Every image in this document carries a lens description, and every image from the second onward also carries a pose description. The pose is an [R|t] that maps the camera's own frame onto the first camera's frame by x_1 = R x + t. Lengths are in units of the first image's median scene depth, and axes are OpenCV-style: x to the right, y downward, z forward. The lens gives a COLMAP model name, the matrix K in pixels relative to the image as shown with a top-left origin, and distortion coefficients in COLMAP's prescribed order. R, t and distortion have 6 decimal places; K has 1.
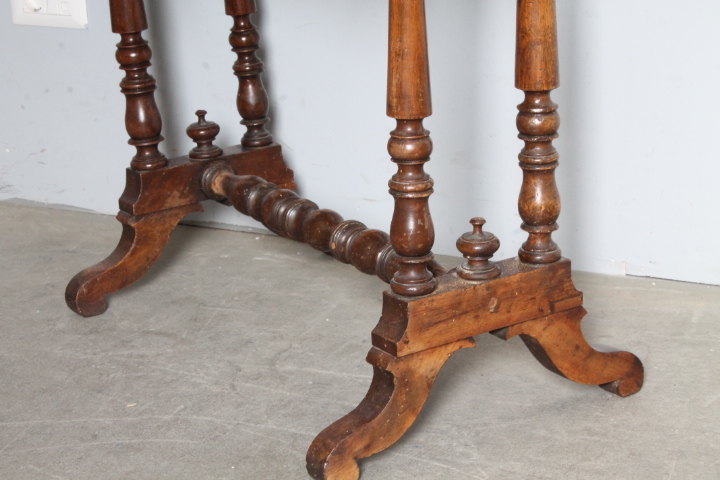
lens RADIAL K [[1682.8, 0, 360.0], [0, 1682.8, 240.0], [0, 0, 1]] dist [0.044493, 0.154377]
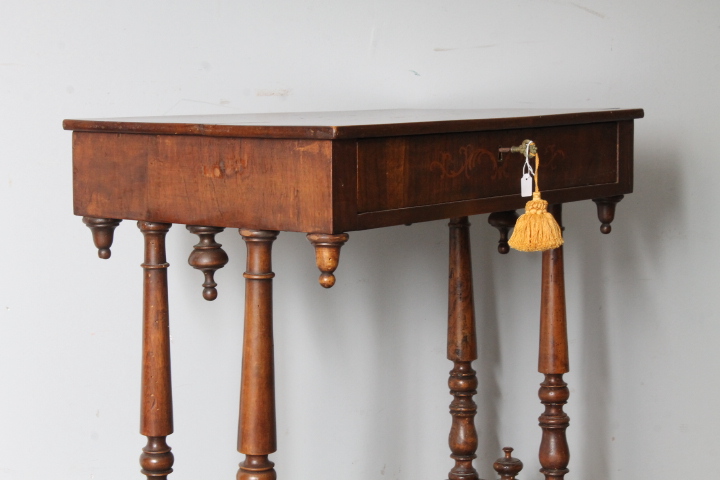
lens RADIAL K [[1682.8, 0, 360.0], [0, 1682.8, 240.0], [0, 0, 1]] dist [0.044493, 0.154377]
pose [[-0.308119, -0.051325, 0.949962, -1.007969], [0.308095, 0.939347, 0.150682, -0.350313], [-0.900078, 0.339106, -0.273618, 1.159579]]
